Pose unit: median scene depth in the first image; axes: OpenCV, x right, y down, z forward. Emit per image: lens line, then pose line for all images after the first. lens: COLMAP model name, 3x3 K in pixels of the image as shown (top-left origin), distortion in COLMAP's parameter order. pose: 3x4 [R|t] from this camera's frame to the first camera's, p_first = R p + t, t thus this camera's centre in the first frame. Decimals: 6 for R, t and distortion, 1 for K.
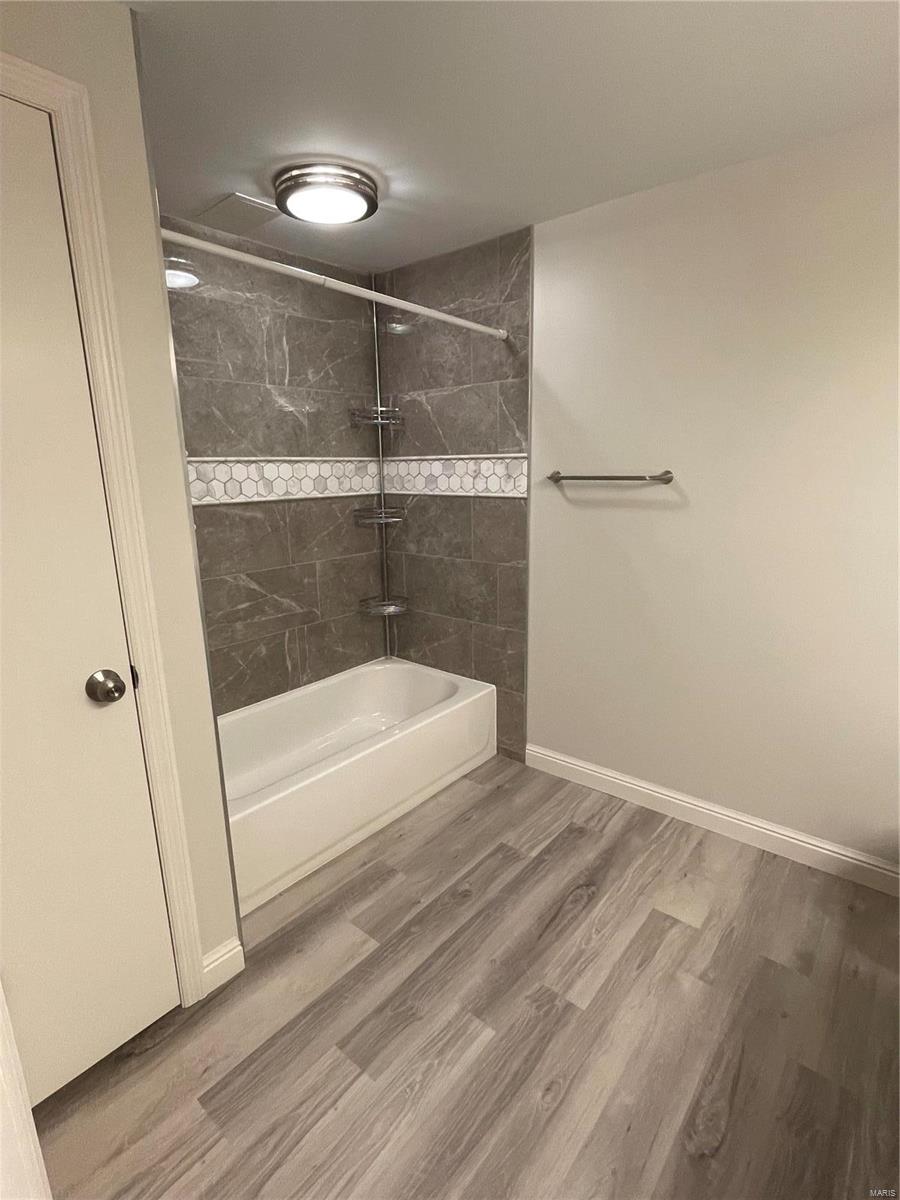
lens RADIAL K [[590.3, 0, 449.4], [0, 590.3, 605.7], [0, 0, 1]] dist [0.001038, 0.000911]
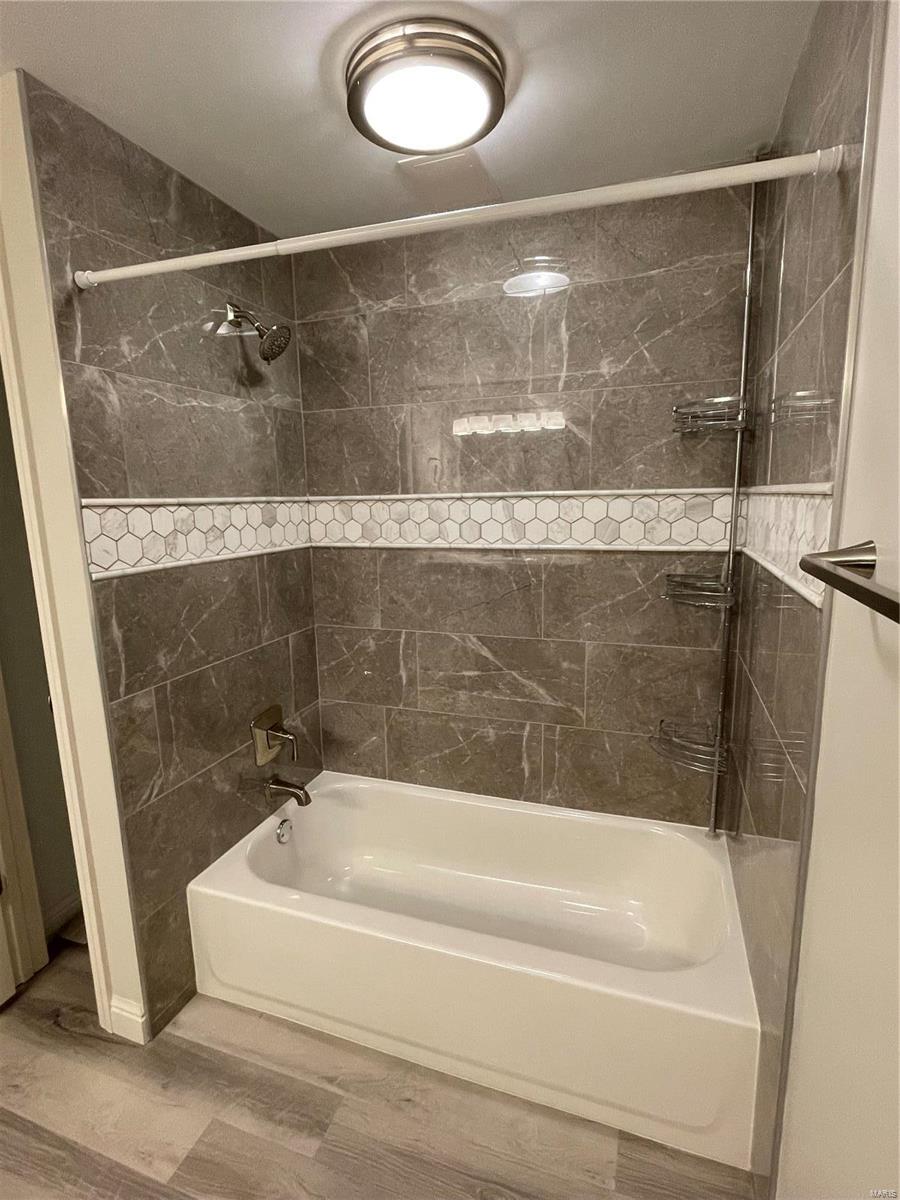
lens RADIAL K [[590.3, 0, 450.8], [0, 590.3, 604.0], [0, 0, 1]] dist [0.001038, 0.000911]
pose [[0.349509, 0.176843, -0.920092, 0.425491], [-0.203595, 0.972895, 0.109653, -0.201925], [0.914545, 0.149001, 0.376040, 0.751029]]
